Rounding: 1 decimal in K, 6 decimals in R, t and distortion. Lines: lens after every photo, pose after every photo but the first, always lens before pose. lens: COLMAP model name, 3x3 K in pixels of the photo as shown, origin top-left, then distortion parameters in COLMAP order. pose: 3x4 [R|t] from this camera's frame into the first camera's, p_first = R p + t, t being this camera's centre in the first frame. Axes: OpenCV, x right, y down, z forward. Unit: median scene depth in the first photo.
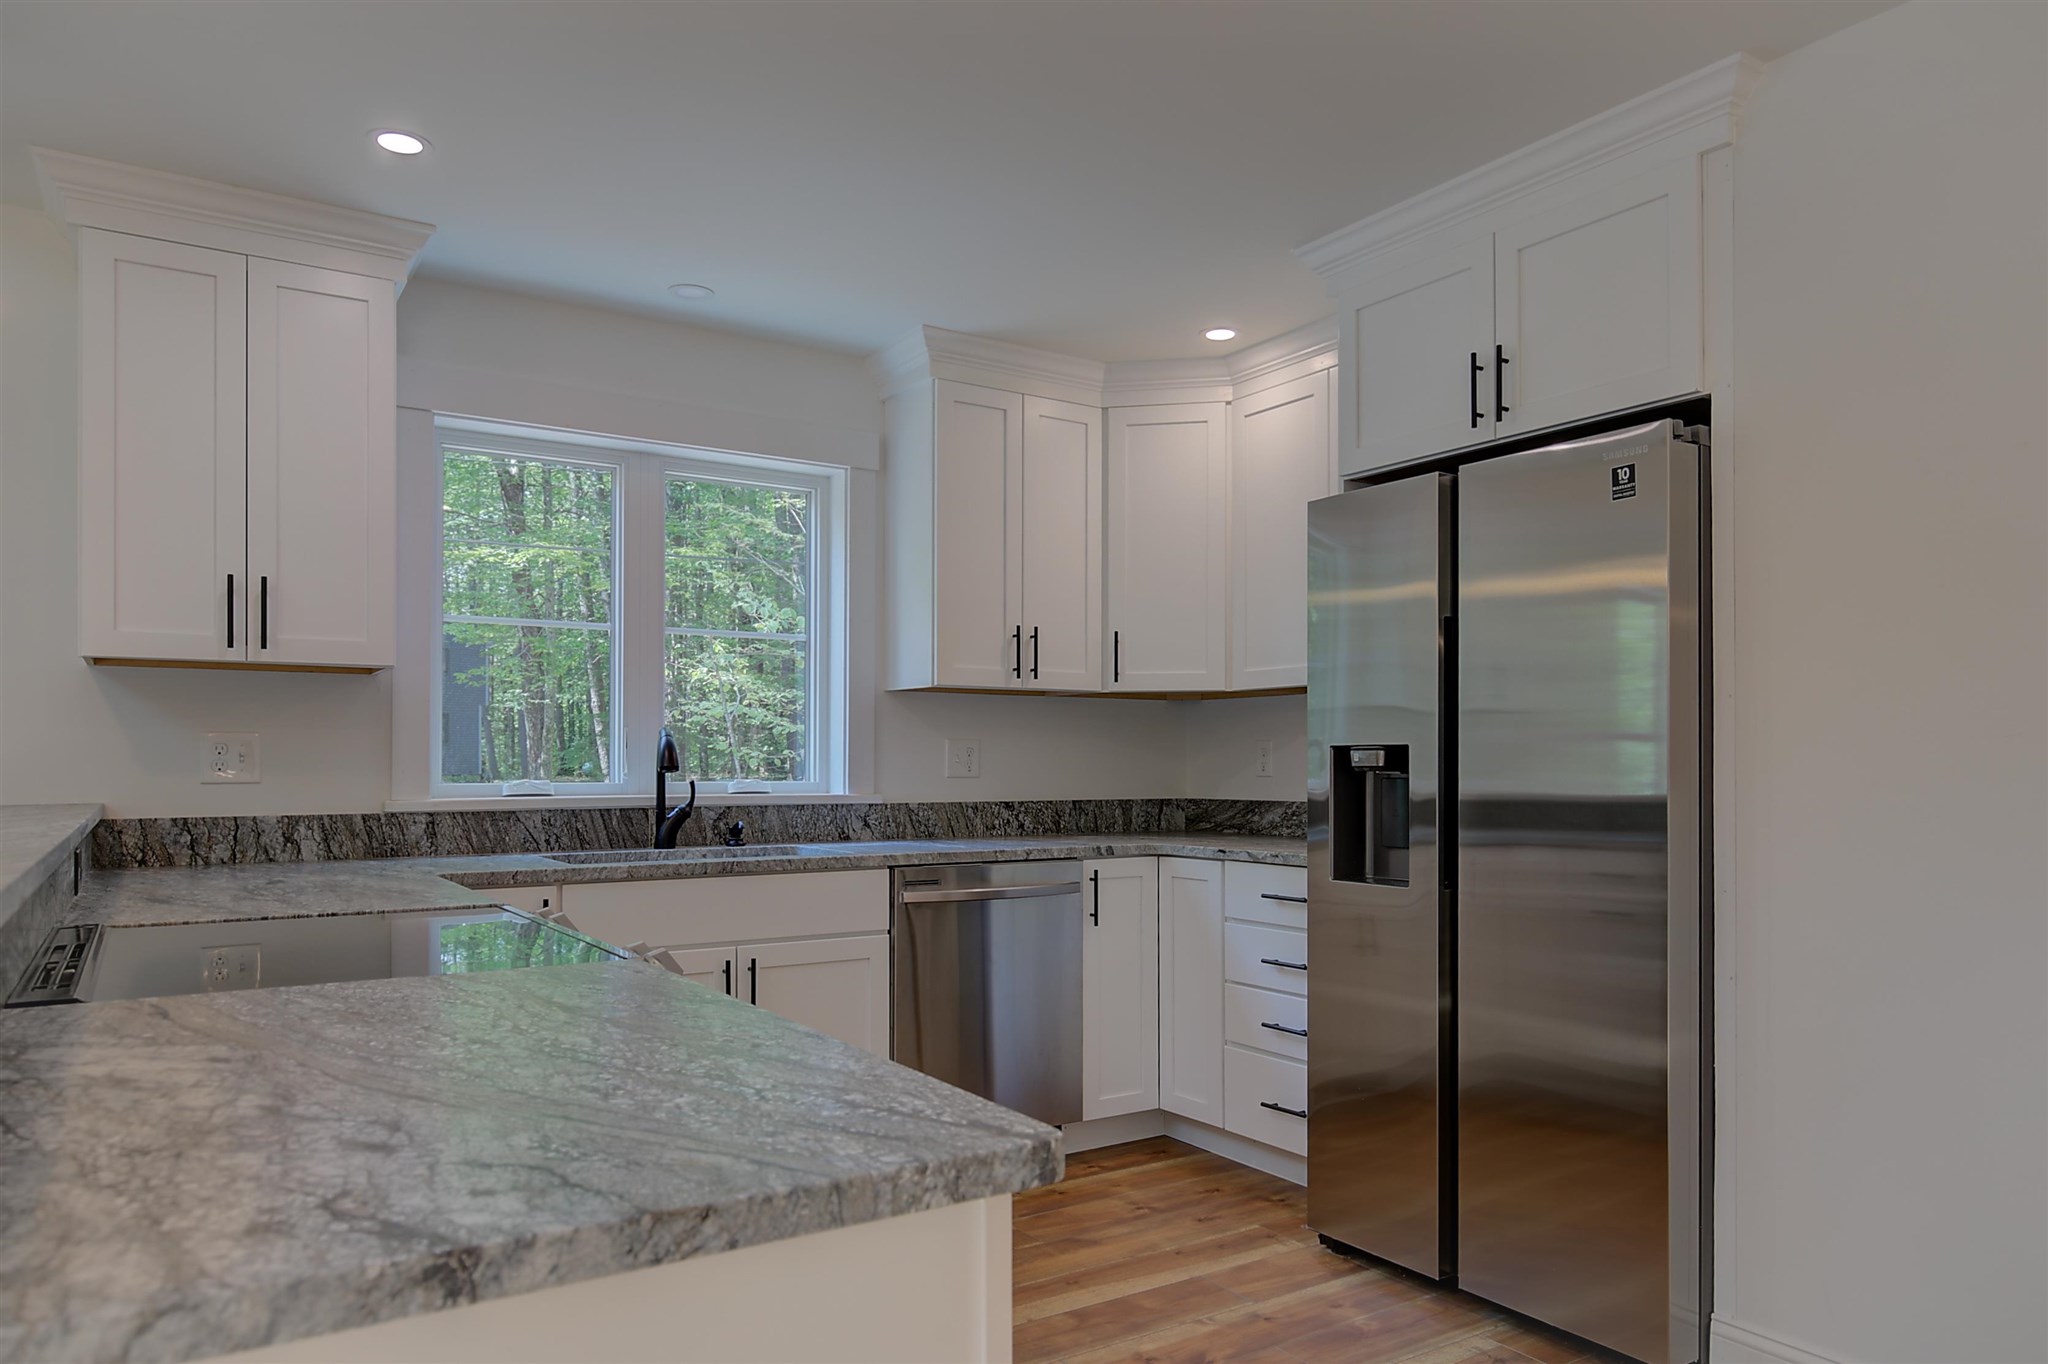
lens RADIAL K [[1338.1, 0, 1074.1], [0, 1338.1, 761.5], [0, 0, 1]] dist [0.000210, -0.005241]
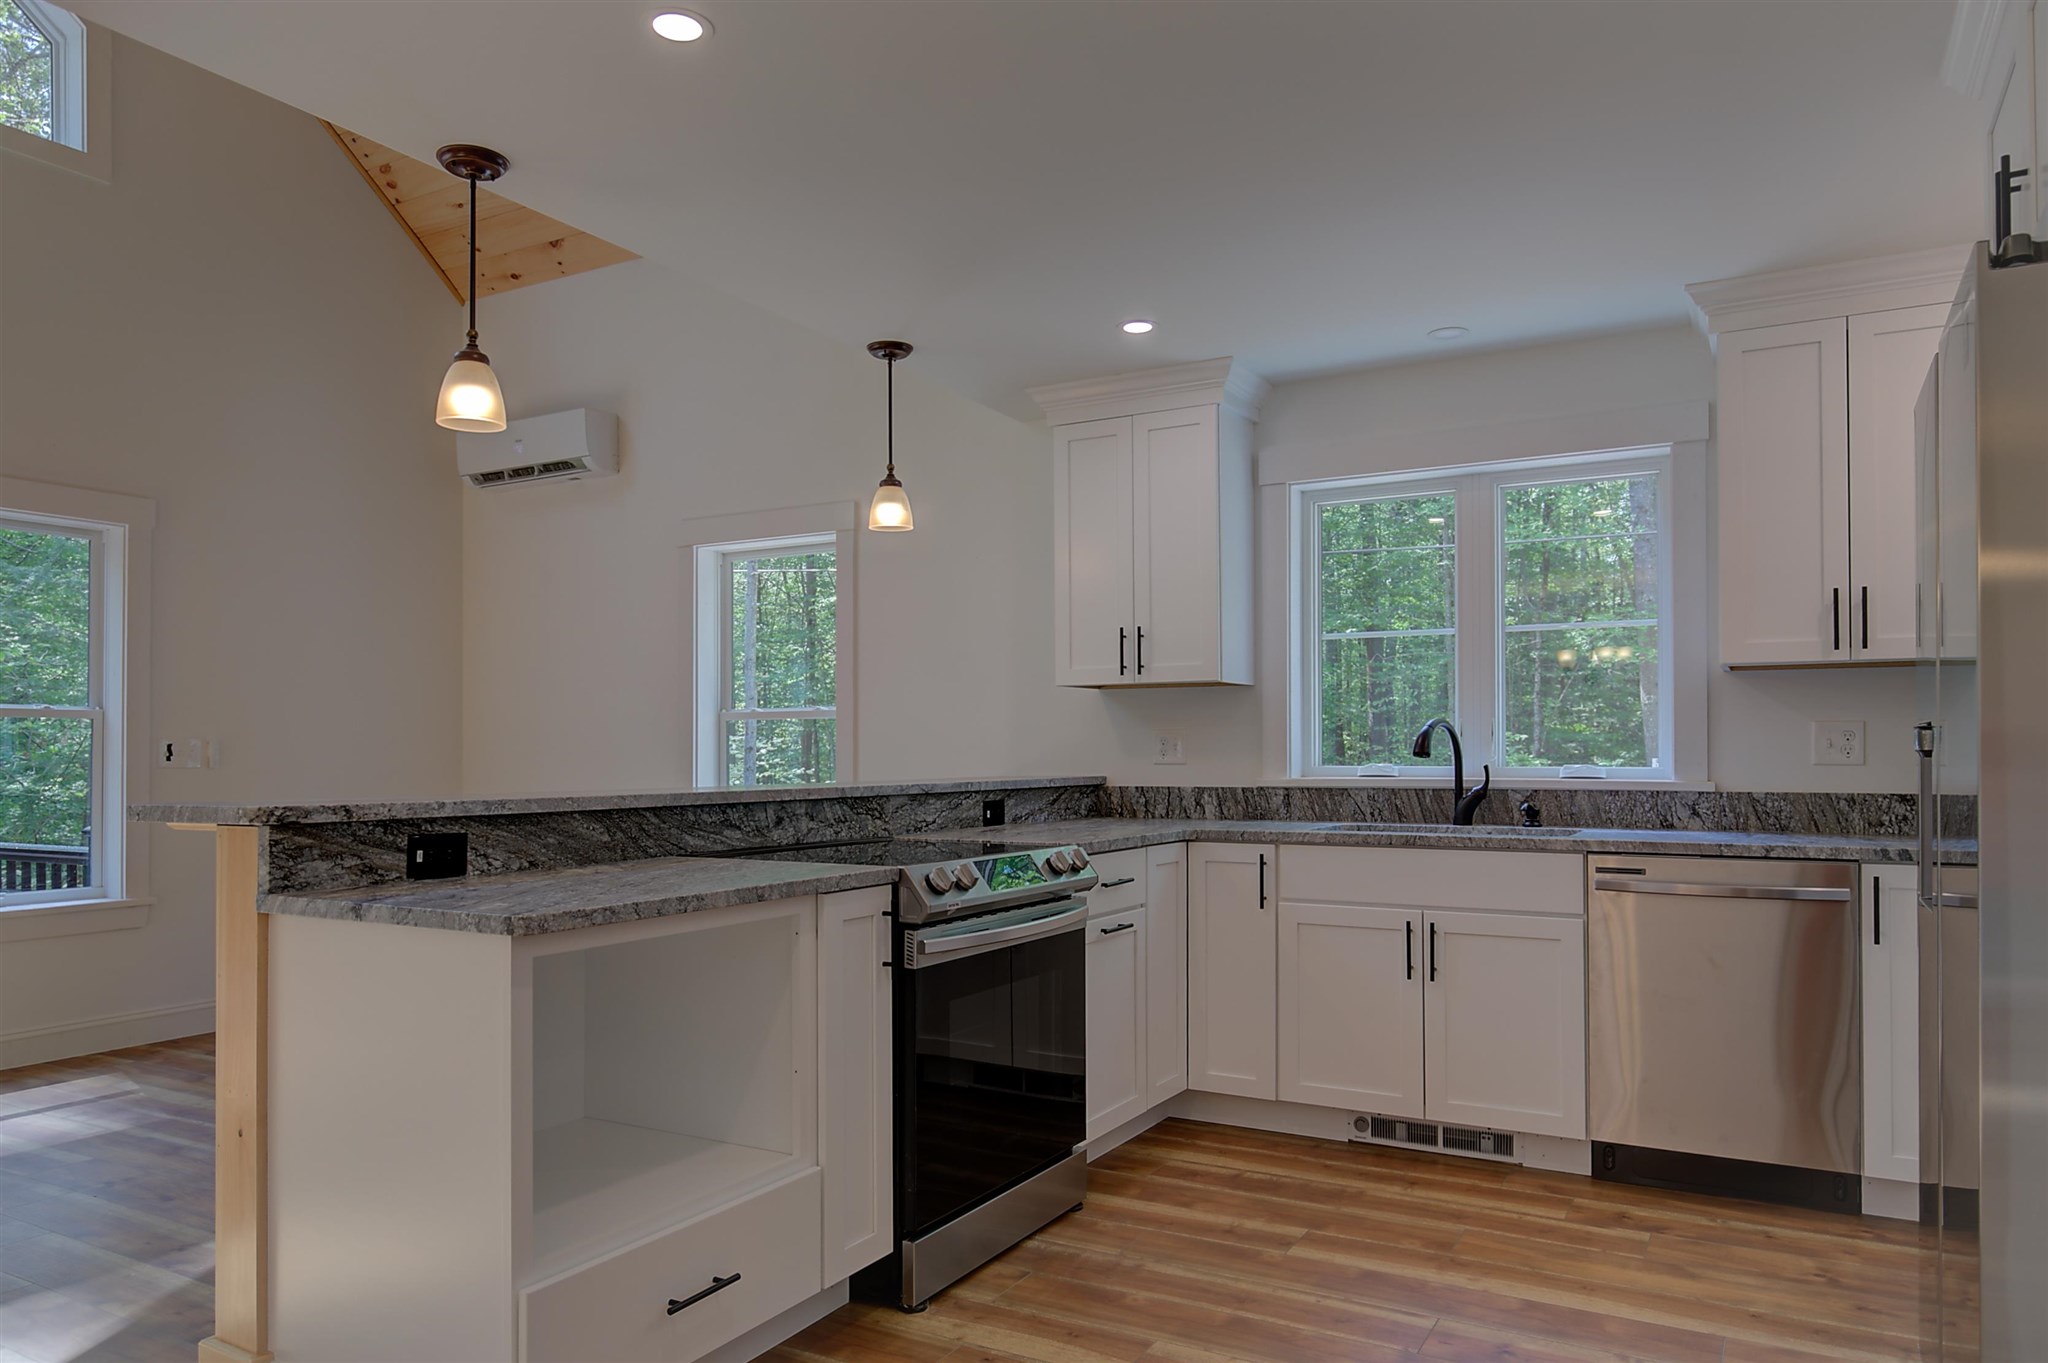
lens RADIAL K [[1338.1, 0, 1051.9], [0, 1338.1, 748.8], [0, 0, 1]] dist [0.000210, -0.005241]
pose [[0.461601, -0.003520, -0.887081, 0.578245], [0.003632, 0.999991, -0.002078, 0.001763], [0.887080, -0.002263, 0.461609, 0.183947]]
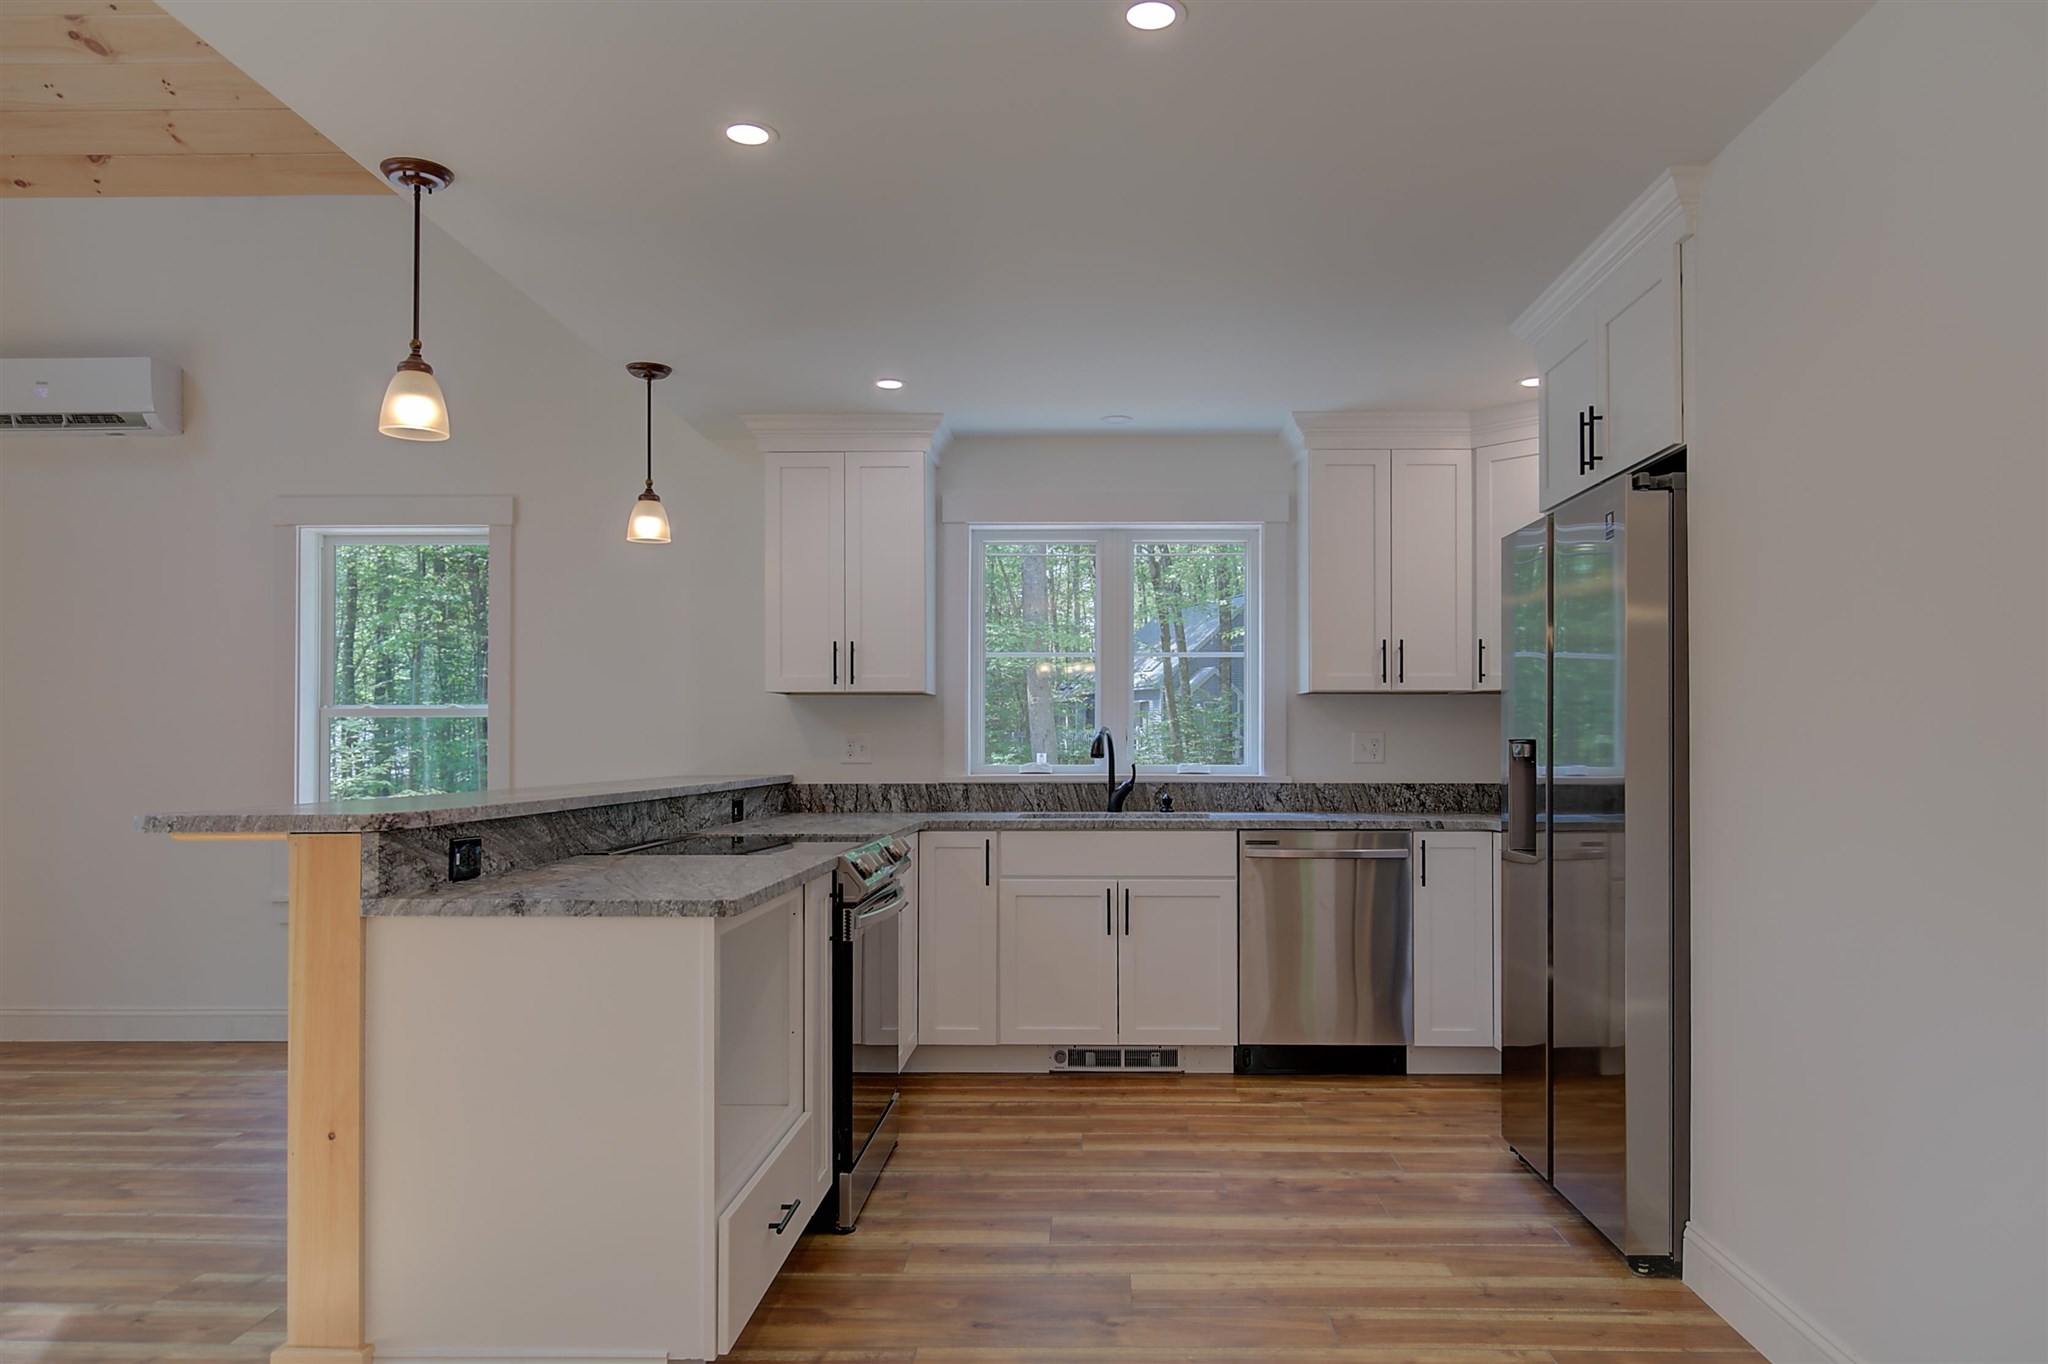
lens RADIAL K [[1338.1, 0, 1102.4], [0, 1338.1, 748.9], [0, 0, 1]] dist [0.000210, -0.005241]
pose [[0.831057, 0.001550, -0.556185, 0.503857], [0.000497, 0.999994, 0.003529, -0.007064], [0.556187, -0.003210, 0.831051, -0.192500]]
